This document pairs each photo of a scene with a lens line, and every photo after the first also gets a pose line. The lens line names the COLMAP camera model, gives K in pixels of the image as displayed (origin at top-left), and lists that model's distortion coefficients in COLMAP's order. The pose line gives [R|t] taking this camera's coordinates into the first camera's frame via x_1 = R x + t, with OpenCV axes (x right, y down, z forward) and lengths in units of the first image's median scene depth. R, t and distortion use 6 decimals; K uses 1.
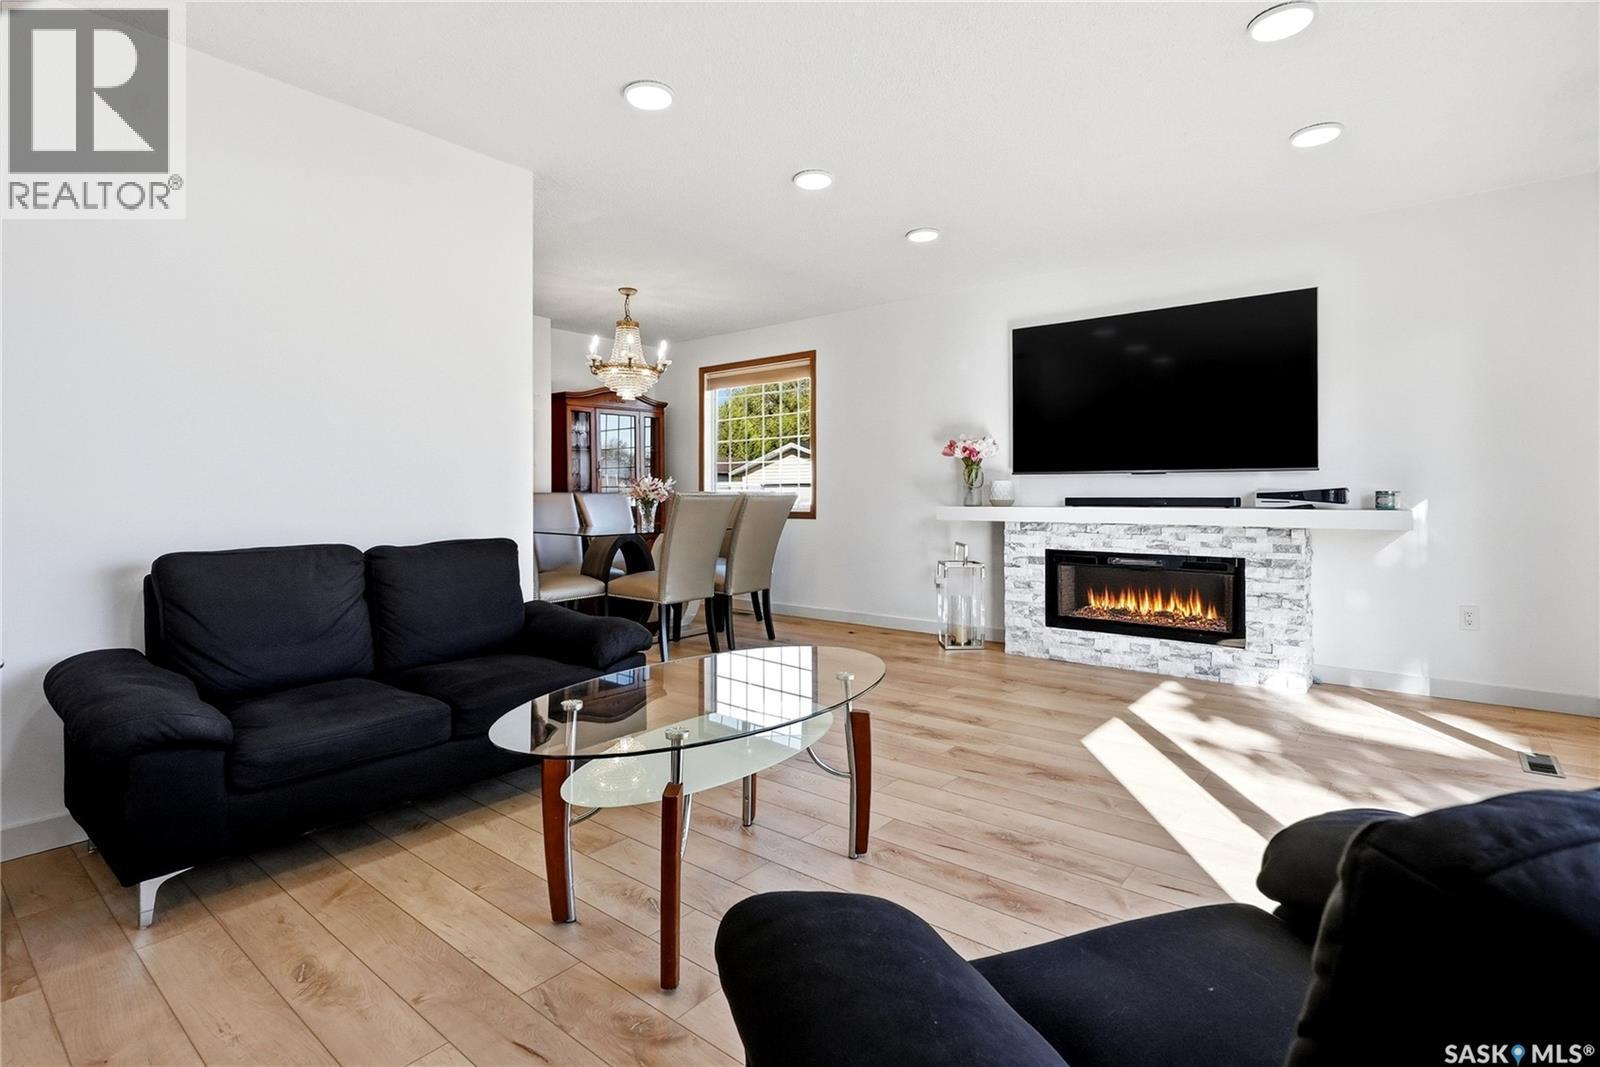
lens RADIAL K [[759.2, 0, 776.2], [0, 759.2, 498.6], [0, 0, 1]] dist [-0.004504, -0.000534]
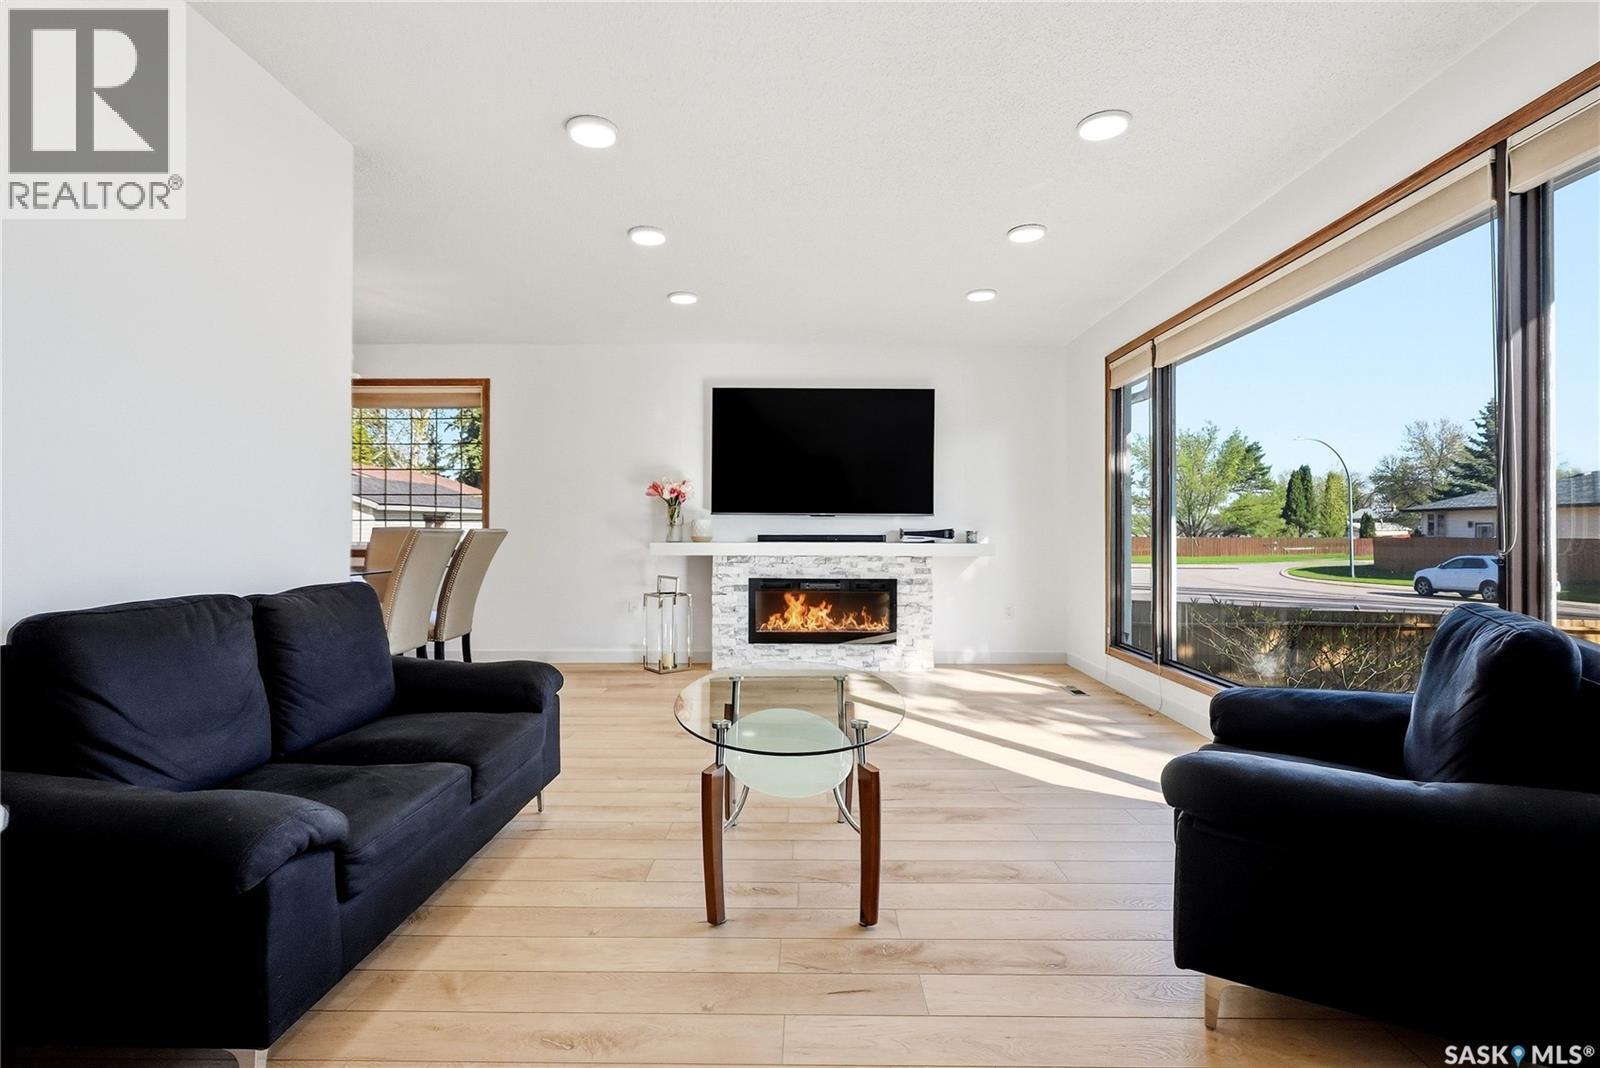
lens RADIAL K [[759.2, 0, 786.9], [0, 759.2, 531.8], [0, 0, 1]] dist [-0.004504, -0.000534]
pose [[0.787883, 0.003248, 0.615817, -0.364622], [-0.000460, 0.999989, -0.004686, -0.000476], [-0.615825, 0.003409, 0.787876, 0.031678]]
